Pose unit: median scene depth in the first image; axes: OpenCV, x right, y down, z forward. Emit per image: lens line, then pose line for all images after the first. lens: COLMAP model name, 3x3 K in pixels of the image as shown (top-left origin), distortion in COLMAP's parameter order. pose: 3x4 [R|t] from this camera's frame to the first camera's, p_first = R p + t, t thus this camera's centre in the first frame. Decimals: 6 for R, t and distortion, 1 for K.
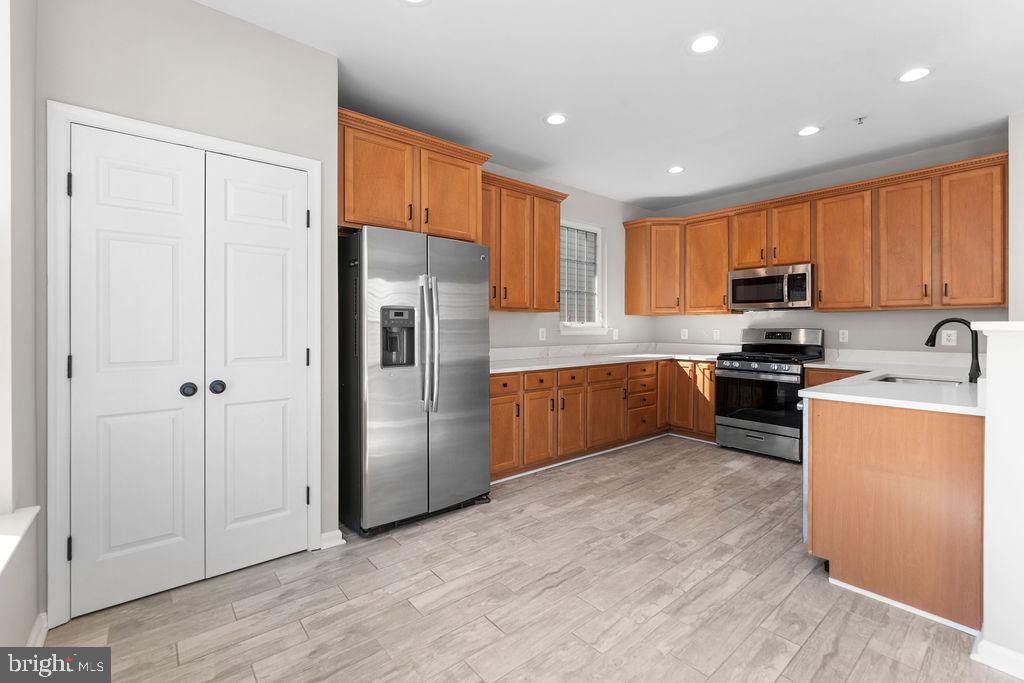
lens RADIAL K [[442.1, 0, 515.2], [0, 442.1, 330.6], [0, 0, 1]] dist [-0.005075, 0.000056]
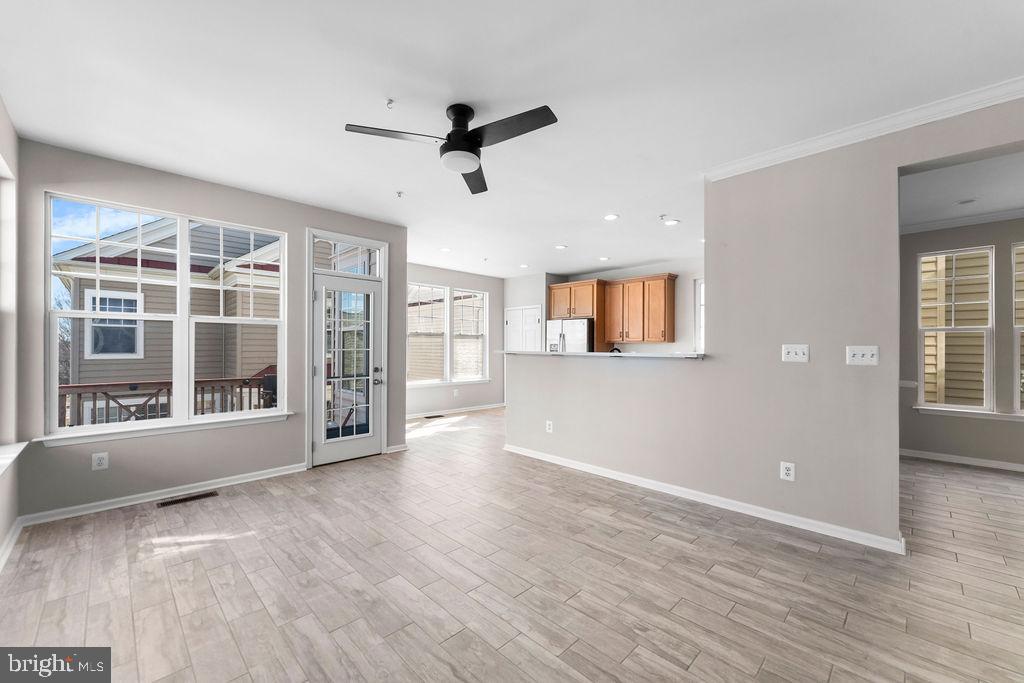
lens RADIAL K [[408.0, 0, 511.1], [0, 408.0, 346.1], [0, 0, 1]] dist [0.000828, 0.000004]
pose [[0.084232, -0.004736, -0.996435, 1.747529], [-0.012968, 0.999899, -0.005848, -0.011788], [0.996362, 0.013415, 0.084162, 0.291698]]
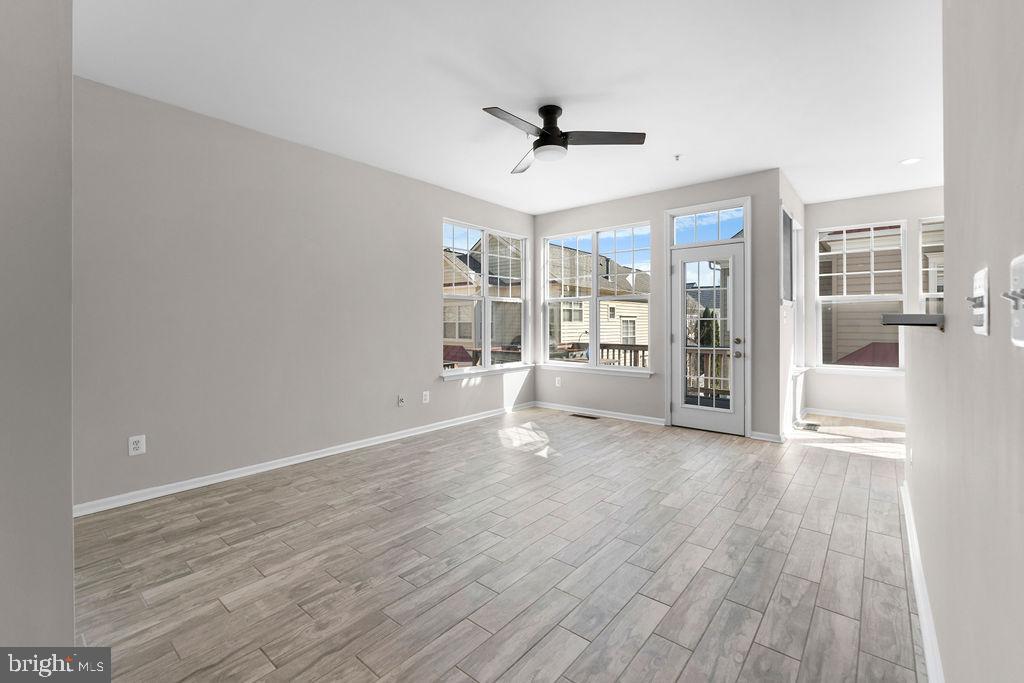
lens RADIAL K [[442.1, 0, 509.6], [0, 442.1, 320.4], [0, 0, 1]] dist [-0.005075, 0.000056]
pose [[-0.985271, -0.004443, -0.170941, 1.309752], [-0.005076, 0.999982, 0.003265, 0.000386], [0.170923, 0.004085, -0.985276, 1.054571]]
